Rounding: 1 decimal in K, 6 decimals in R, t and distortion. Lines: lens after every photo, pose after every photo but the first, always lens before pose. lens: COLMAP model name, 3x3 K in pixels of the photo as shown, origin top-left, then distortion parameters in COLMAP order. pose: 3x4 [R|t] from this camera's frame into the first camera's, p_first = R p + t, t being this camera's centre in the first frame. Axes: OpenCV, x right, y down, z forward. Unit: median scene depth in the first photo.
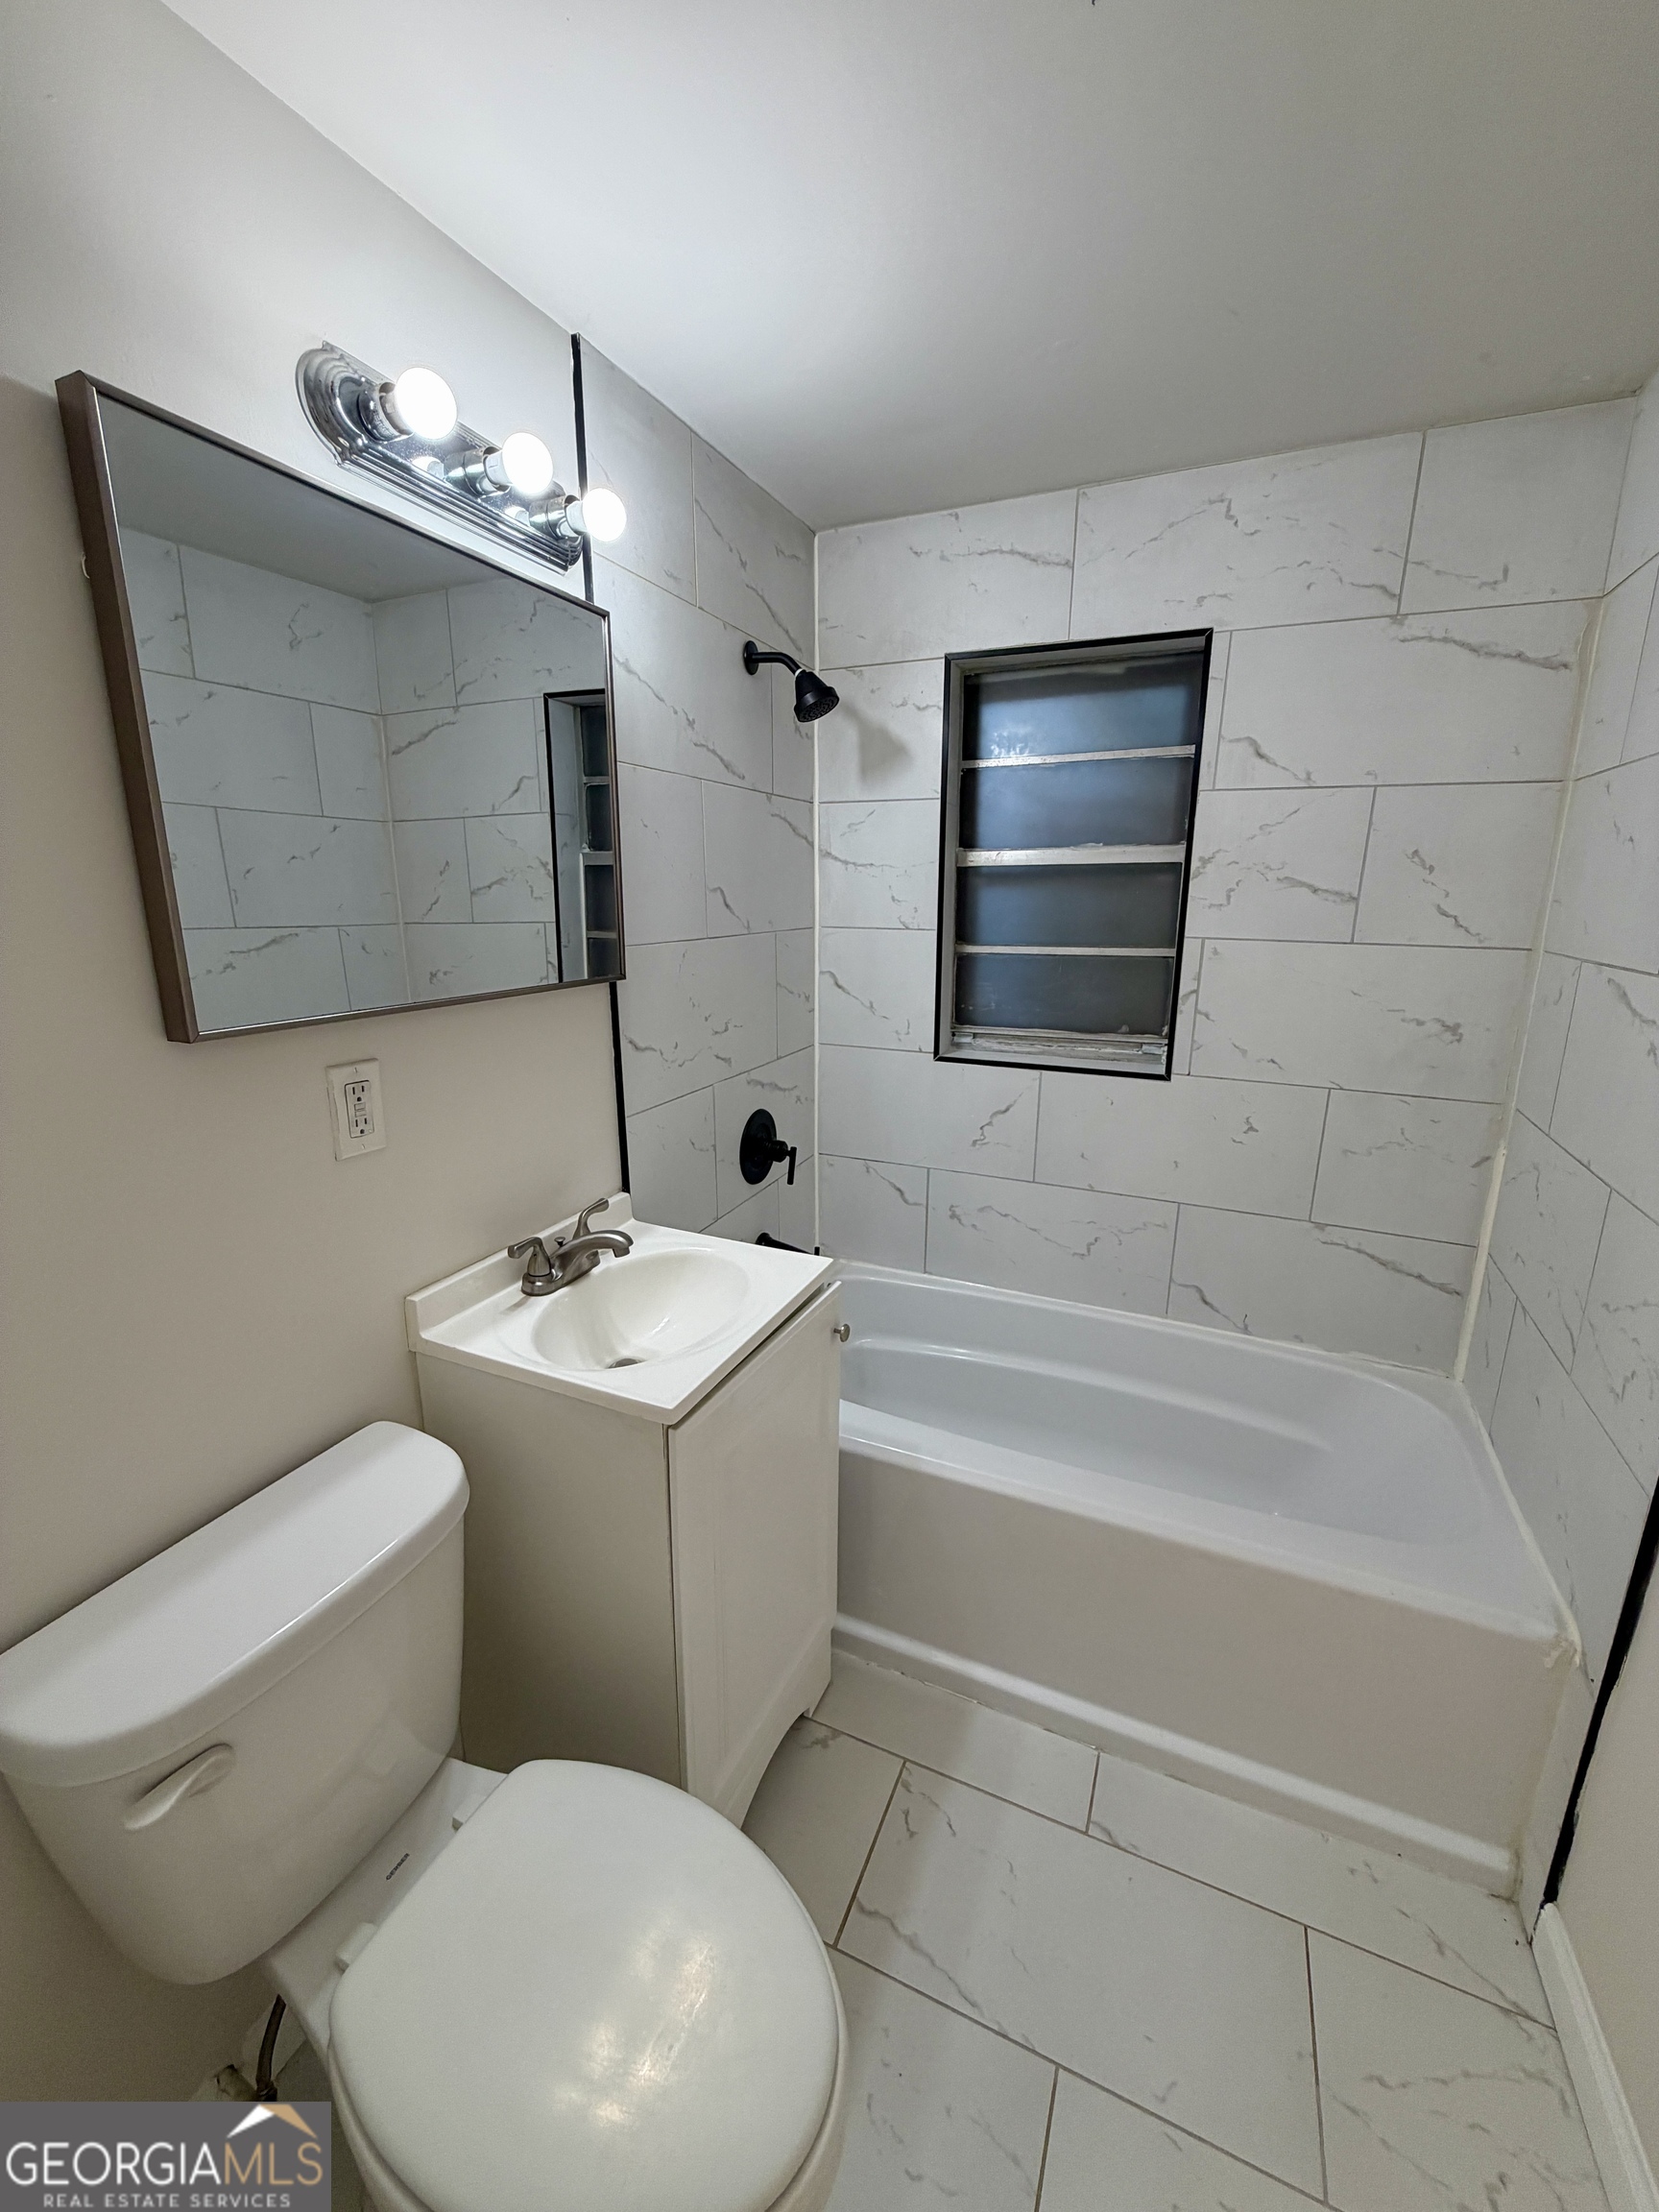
lens RADIAL K [[880.9, 0, 827.2], [0, 880.9, 1102.2], [0, 0, 1]] dist [-0.000235, 0.000443]
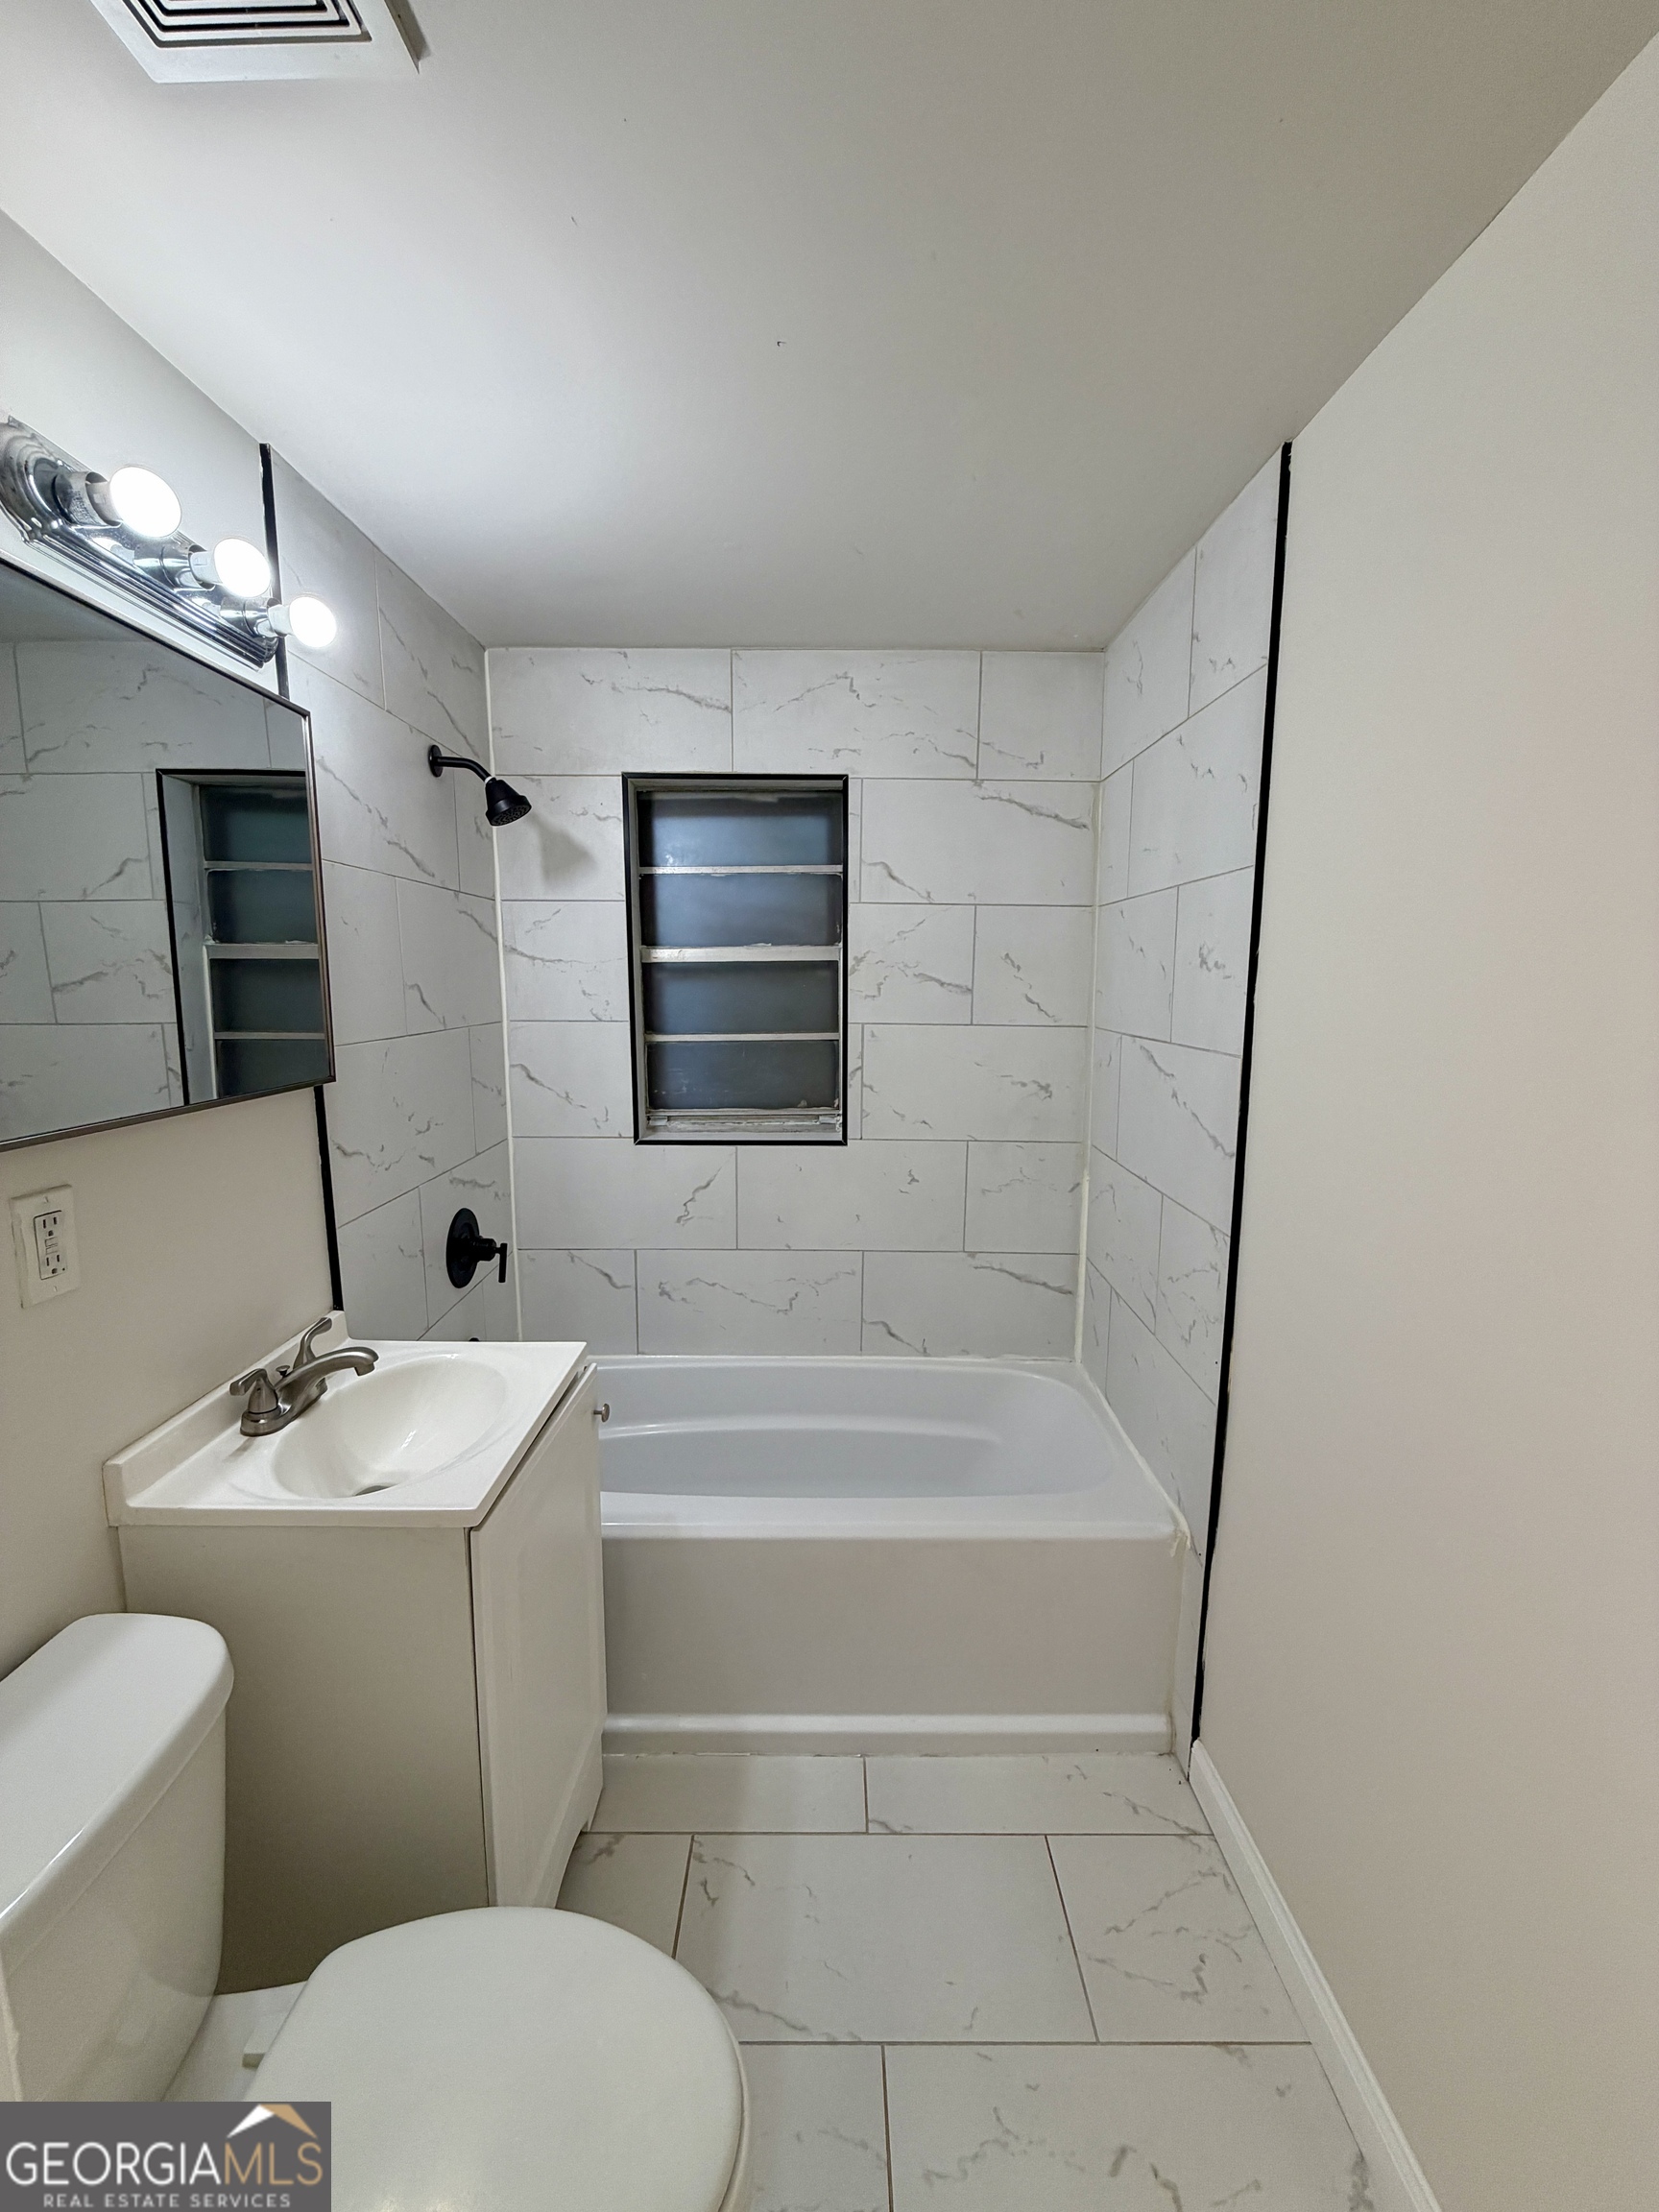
lens RADIAL K [[880.9, 0, 828.4], [0, 880.9, 1104.3], [0, 0, 1]] dist [-0.000235, 0.000443]
pose [[0.913965, -0.060318, 0.401284, -0.118334], [0.097858, 0.992468, -0.073700, 0.006349], [-0.393816, 0.106628, 0.912984, -0.067729]]
